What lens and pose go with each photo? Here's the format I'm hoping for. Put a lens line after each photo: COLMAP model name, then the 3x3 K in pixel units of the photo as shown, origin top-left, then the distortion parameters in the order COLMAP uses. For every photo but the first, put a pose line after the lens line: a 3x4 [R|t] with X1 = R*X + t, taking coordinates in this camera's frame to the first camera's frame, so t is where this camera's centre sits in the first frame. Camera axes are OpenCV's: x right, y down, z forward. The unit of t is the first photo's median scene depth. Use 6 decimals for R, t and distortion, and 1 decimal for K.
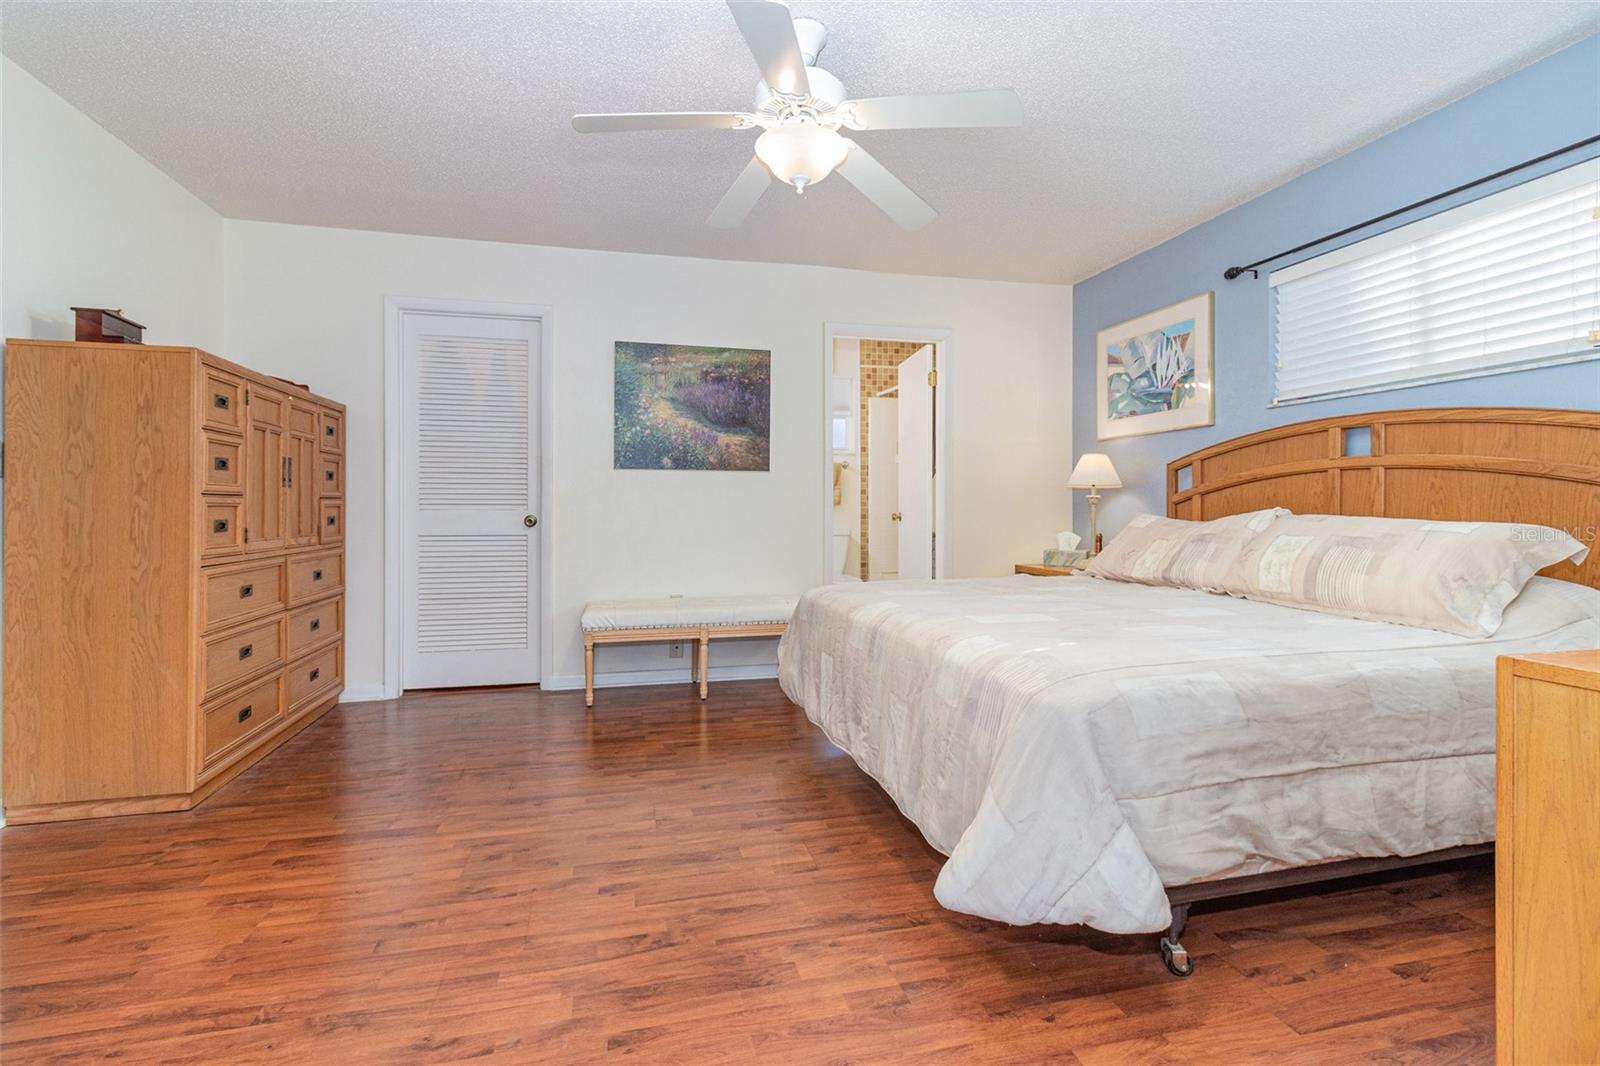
lens RADIAL K [[749.4, 0, 785.3], [0, 749.4, 509.1], [0, 0, 1]] dist [0.002869, -0.000647]
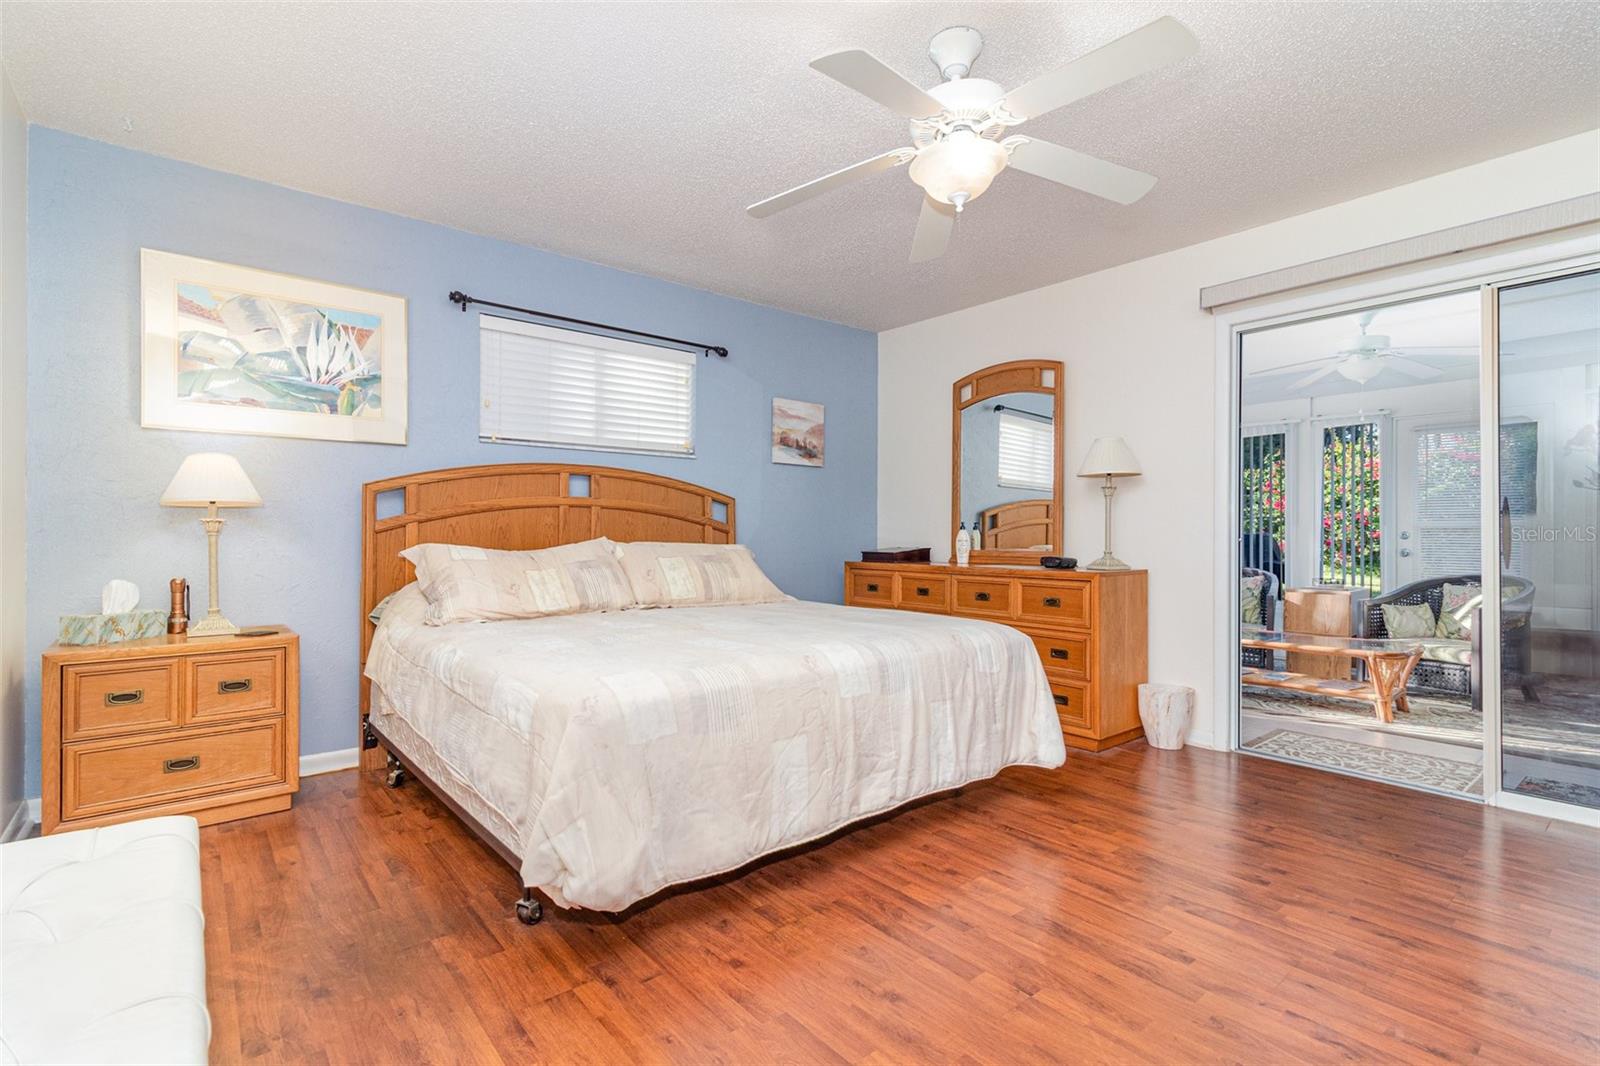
lens RADIAL K [[749.4, 0, 802.7], [0, 749.4, 534.8], [0, 0, 1]] dist [0.002869, -0.000647]
pose [[-0.454971, -0.003227, 0.890501, -0.426357], [0.000326, 0.999993, 0.003791, -0.006979], [-0.890506, 0.002015, -0.454966, 0.926972]]
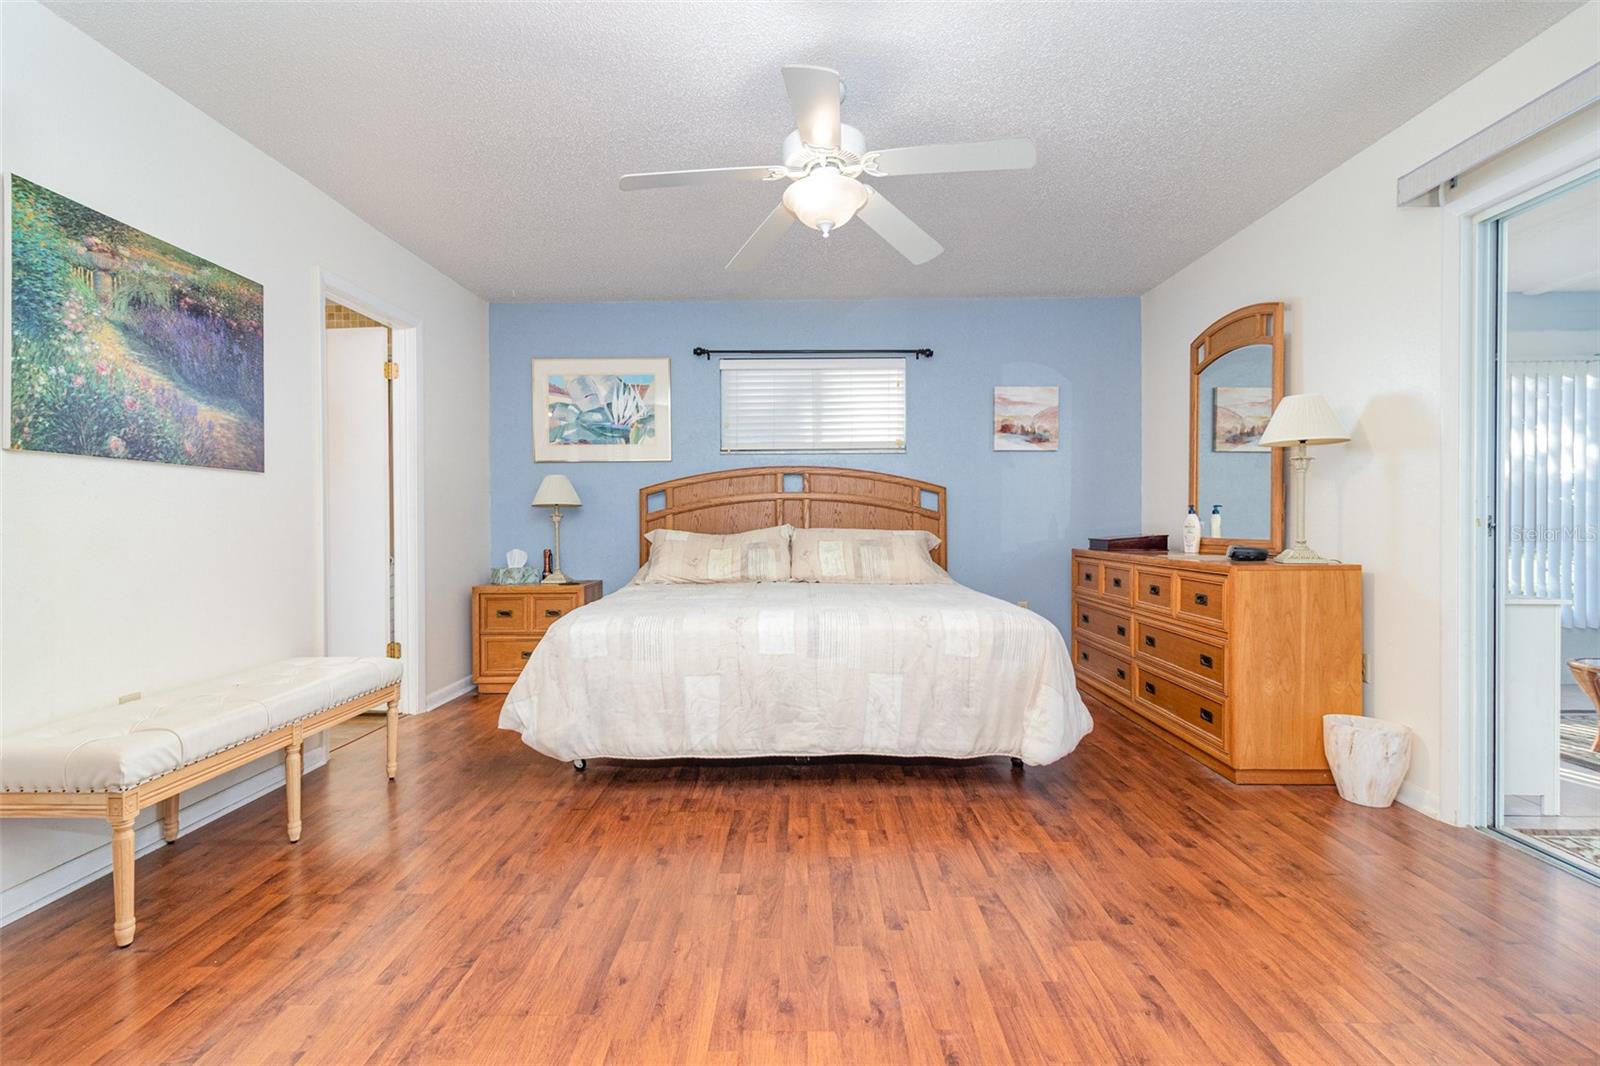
lens RADIAL K [[749.4, 0, 794.7], [0, 749.4, 530.4], [0, 0, 1]] dist [0.002869, -0.000647]
pose [[0.240379, -0.014204, 0.970575, -0.604835], [0.008448, 0.999886, 0.012540, -0.005857], [-0.970642, 0.005185, 0.240472, 0.451076]]
